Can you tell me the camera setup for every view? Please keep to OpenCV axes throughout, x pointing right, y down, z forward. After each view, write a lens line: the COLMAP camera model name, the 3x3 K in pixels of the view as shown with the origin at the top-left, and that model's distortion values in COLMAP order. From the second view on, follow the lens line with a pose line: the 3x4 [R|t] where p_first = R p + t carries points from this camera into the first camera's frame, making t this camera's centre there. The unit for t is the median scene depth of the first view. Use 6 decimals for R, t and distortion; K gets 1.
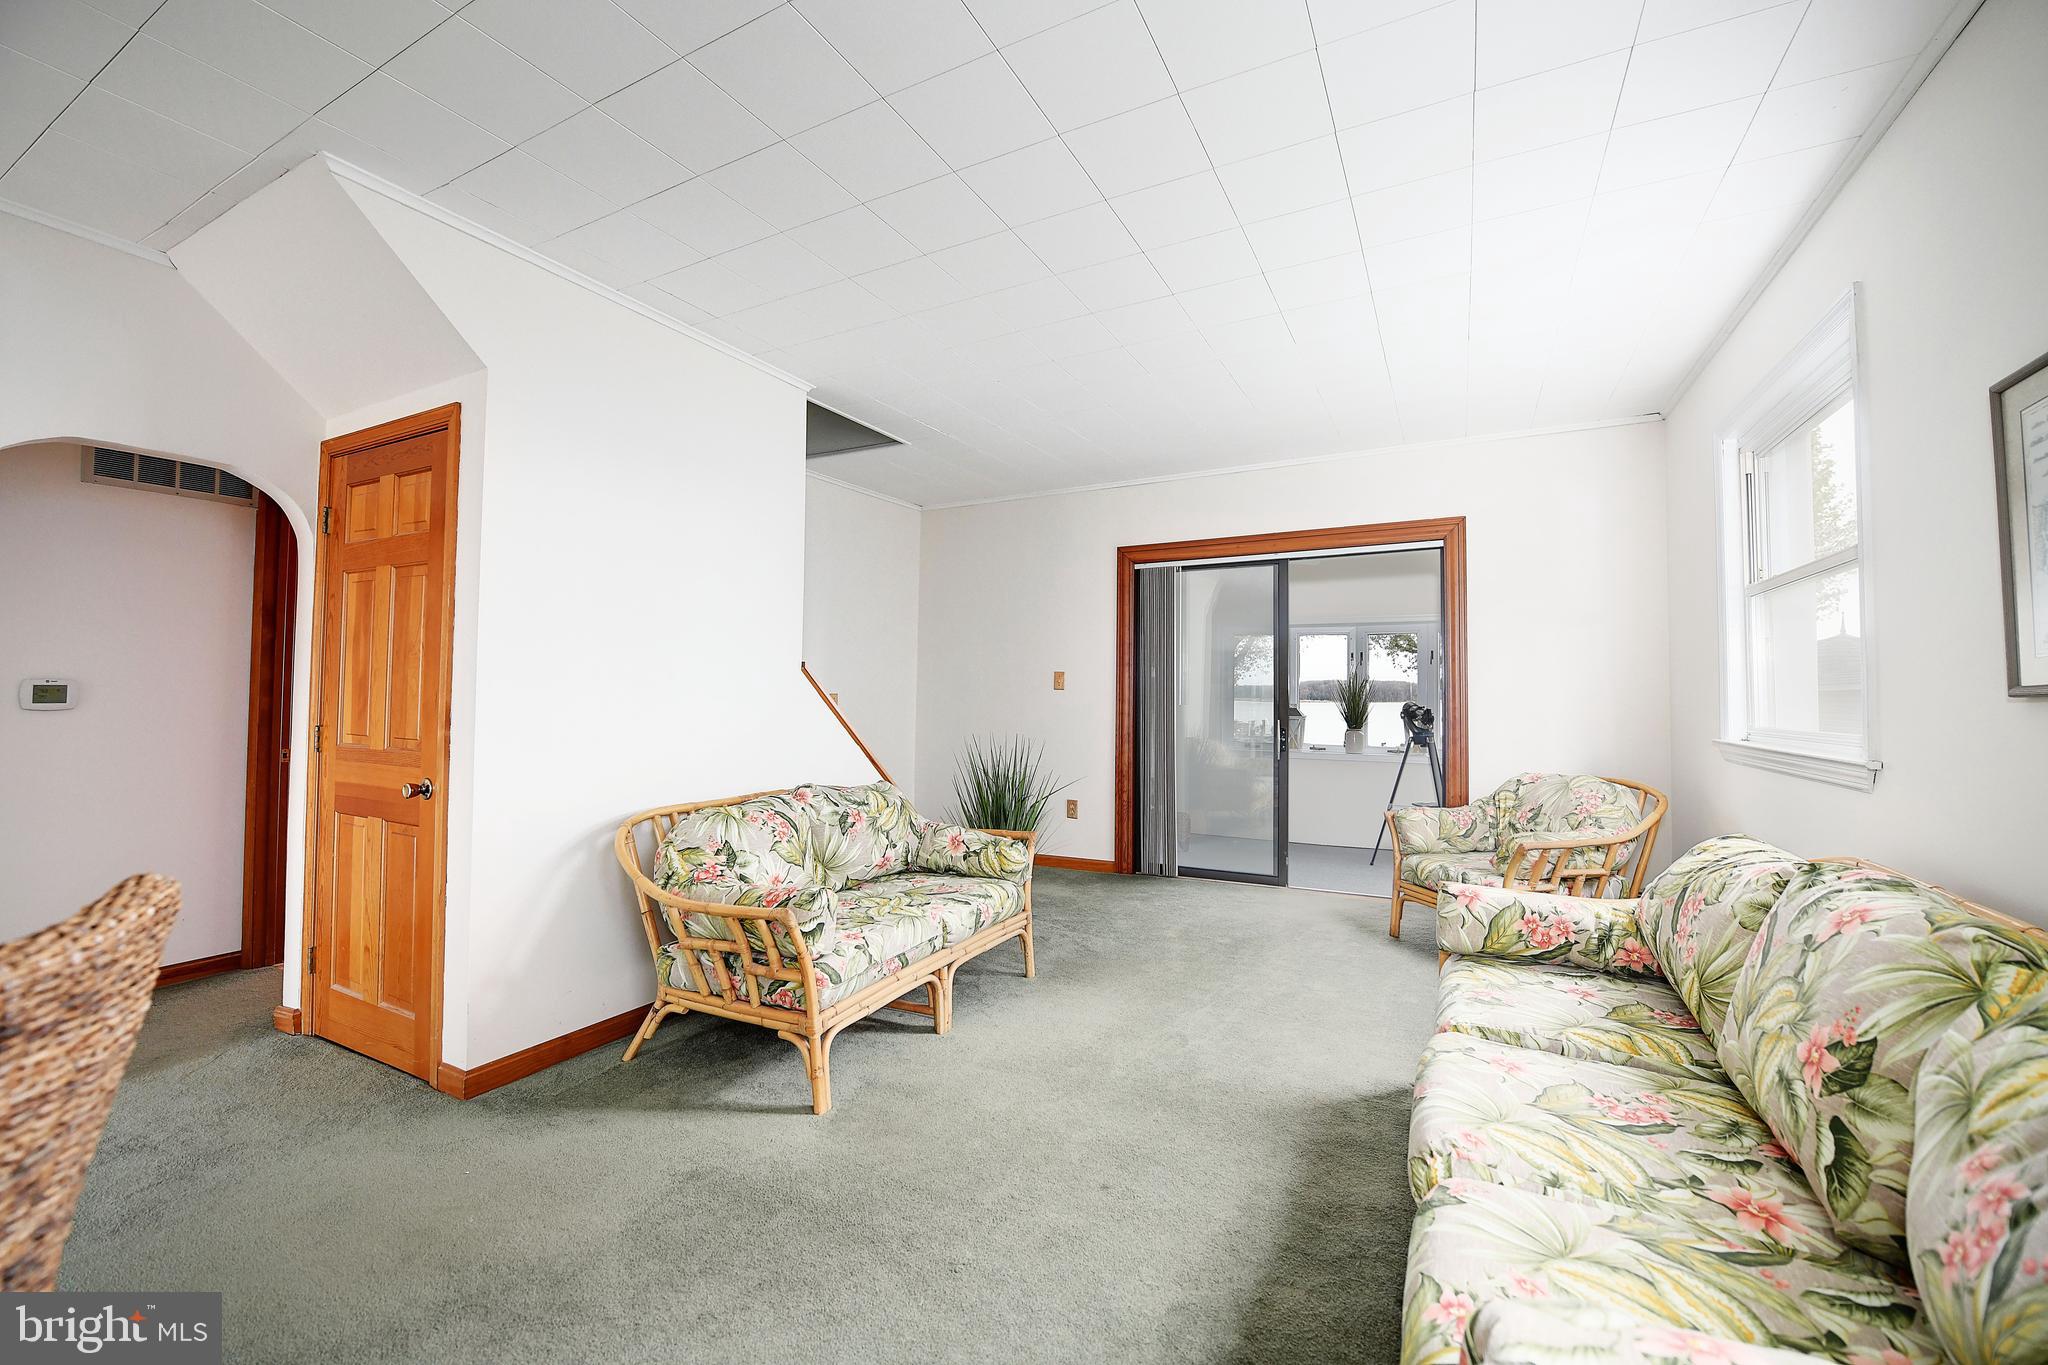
lens RADIAL K [[831.4, 0, 1030.1], [0, 831.4, 679.1], [0, 0, 1]] dist [-0.012341, -0.000668]
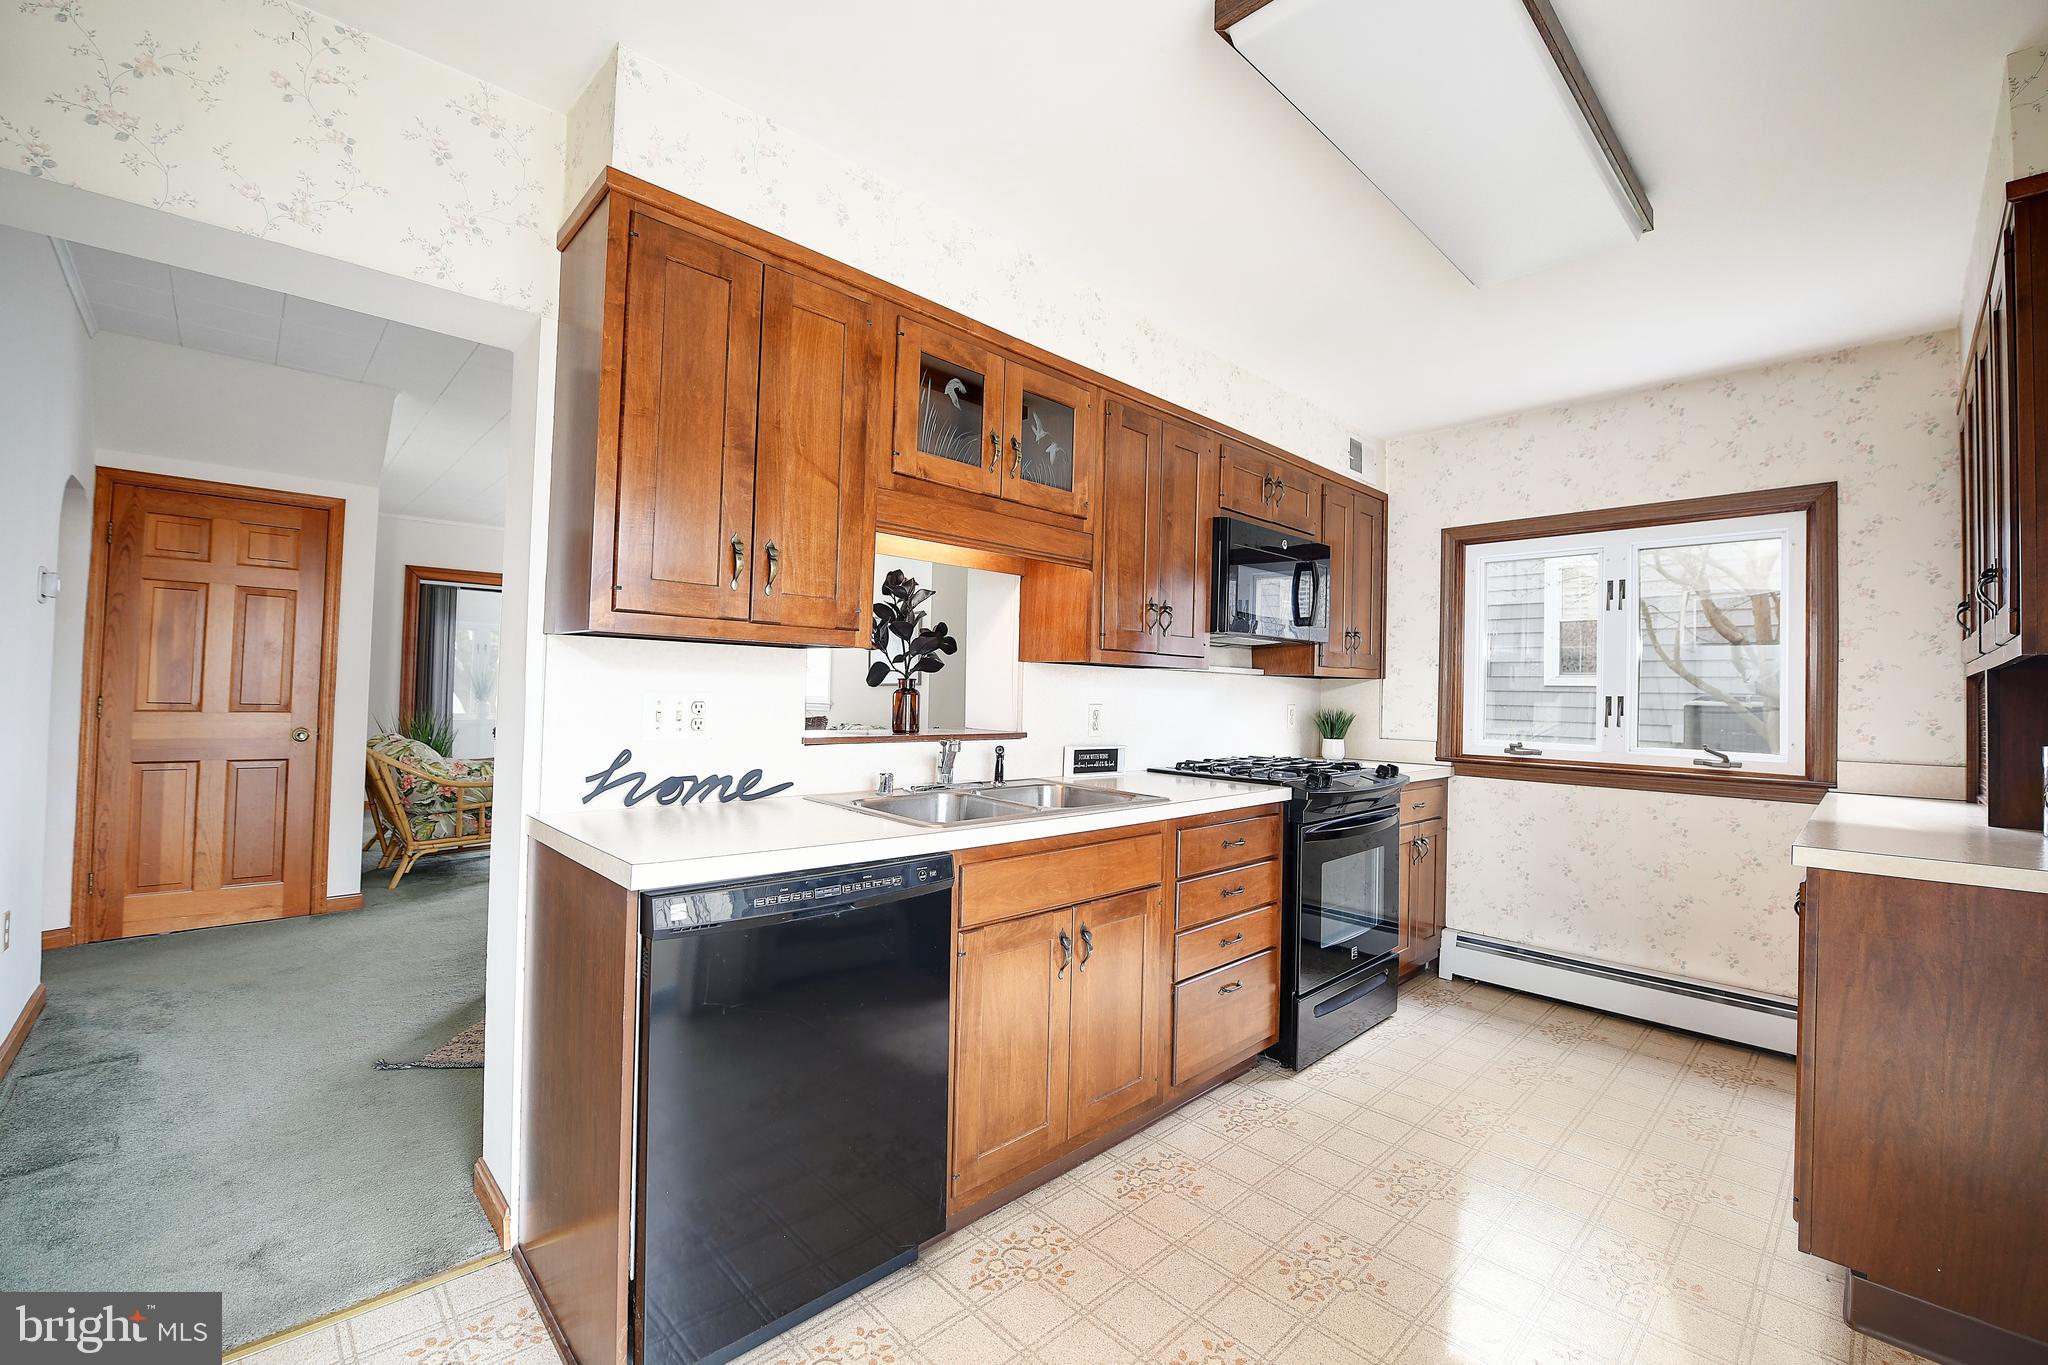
lens RADIAL K [[841.9, 0, 1020.9], [0, 841.9, 676.1], [0, 0, 1]] dist [-0.016746, -0.002046]
pose [[0.323066, 0.014607, 0.946264, -1.568268], [-0.036651, 0.999324, -0.002913, -0.021061], [-0.945666, -0.033740, 0.323383, -0.701413]]
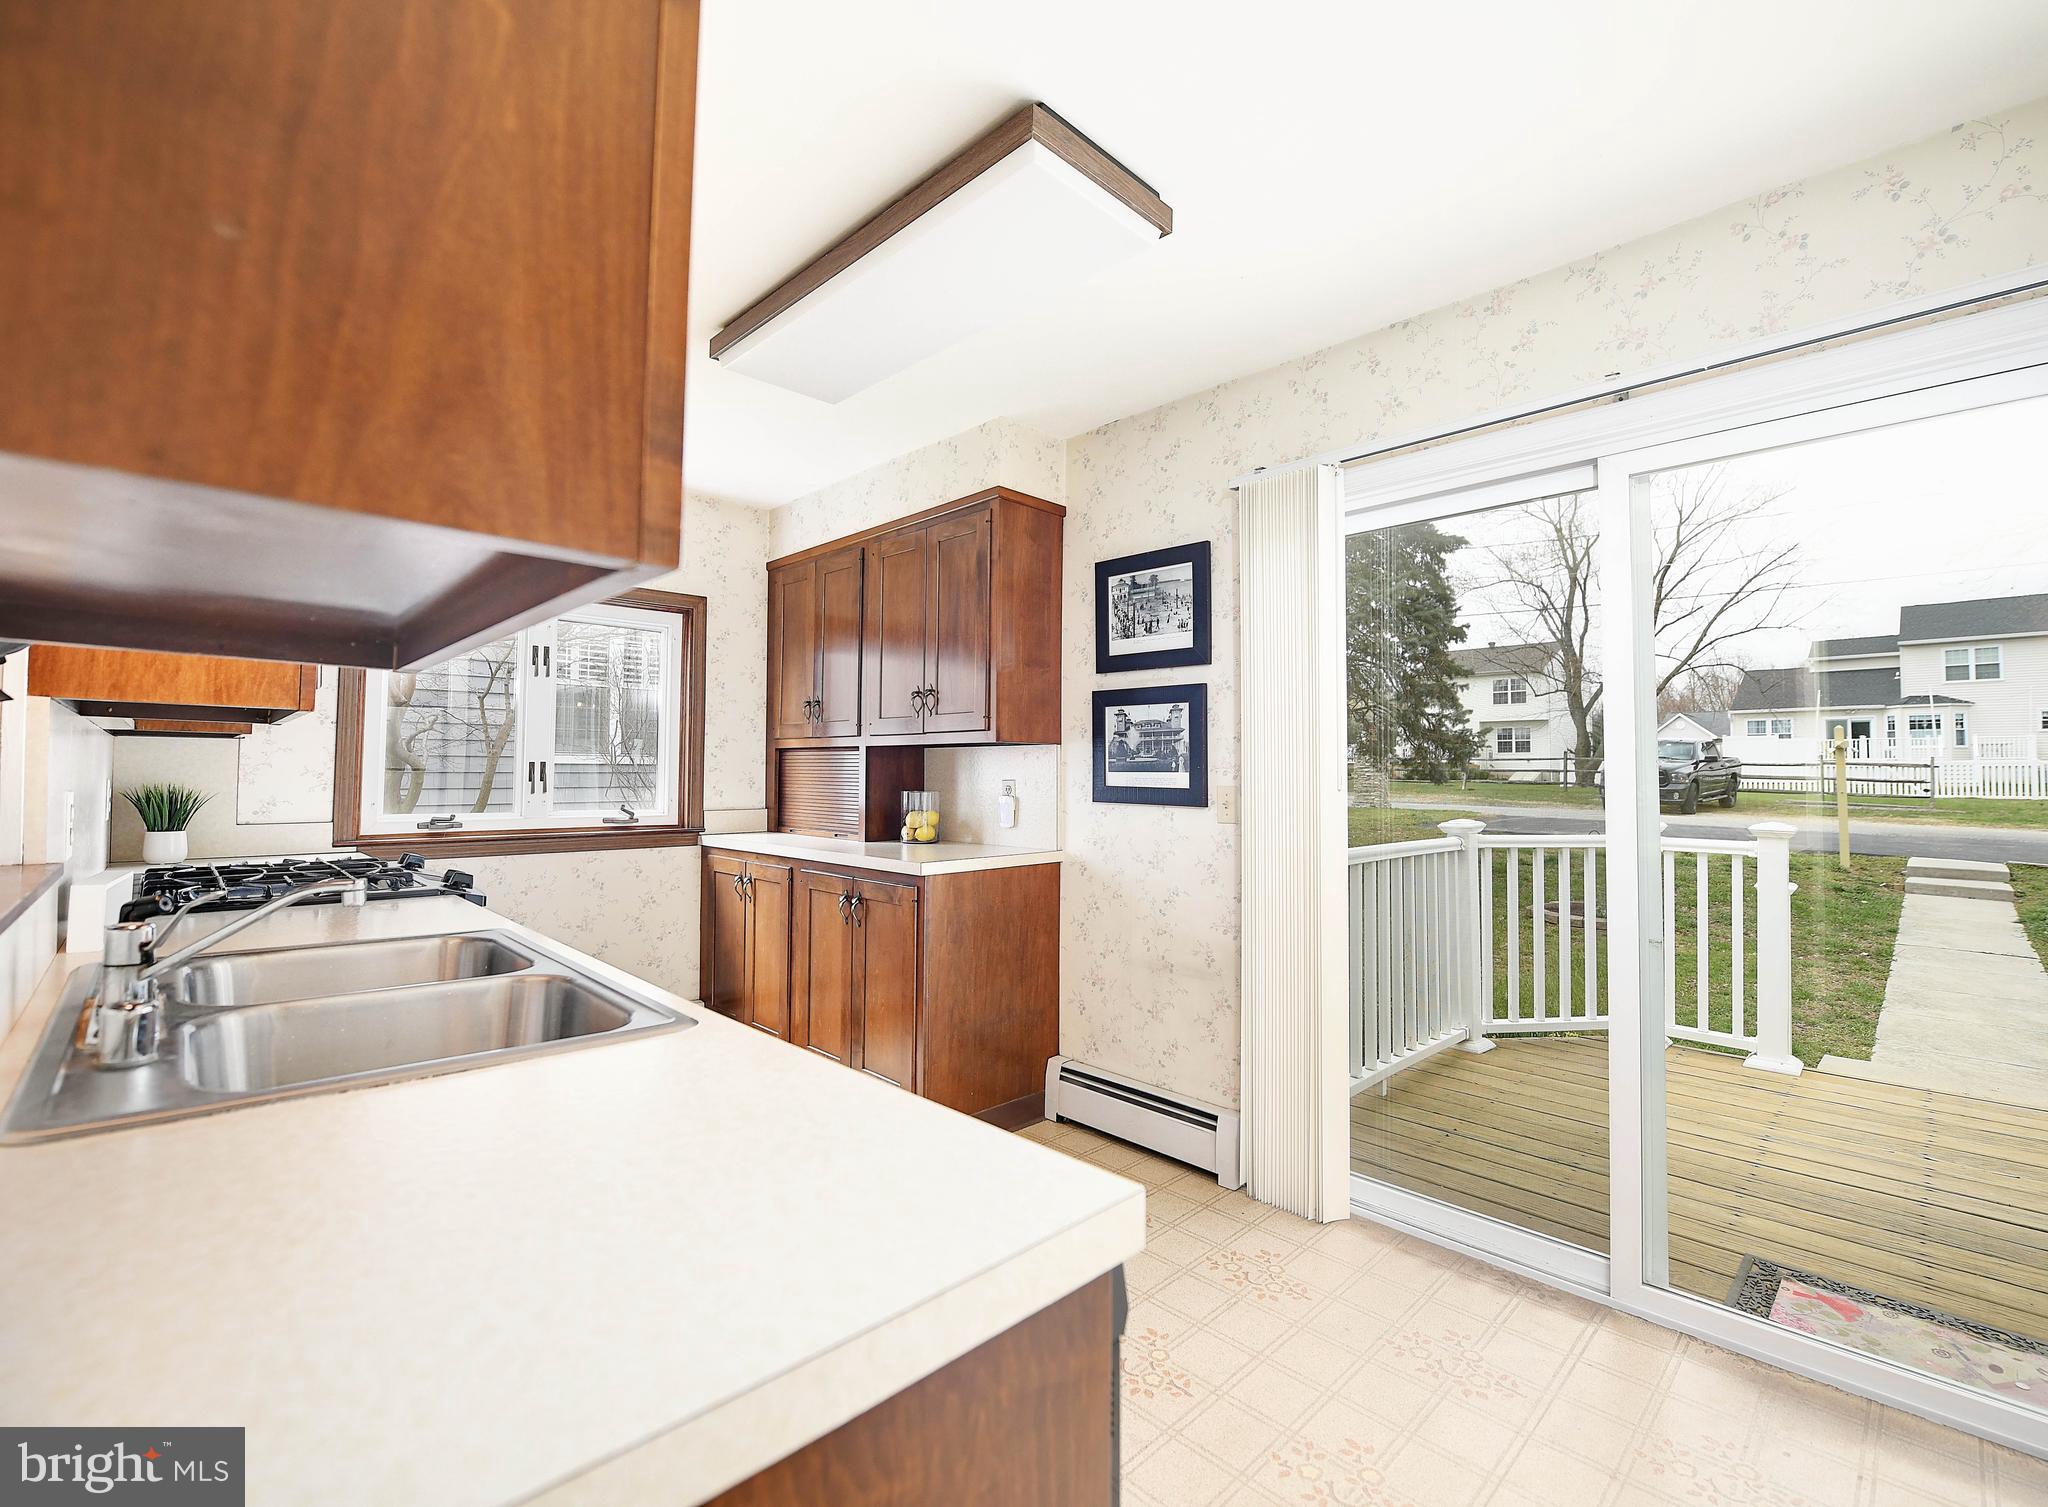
lens RADIAL K [[899.2, 0, 1019.1], [0, 899.2, 744.6], [0, 0, 1]] dist [-0.008388, -0.002868]
pose [[-0.947836, -0.006096, 0.318701, -1.254885], [-0.022270, 0.998641, -0.047129, -0.007158], [-0.317981, -0.051768, -0.946683, -0.162938]]
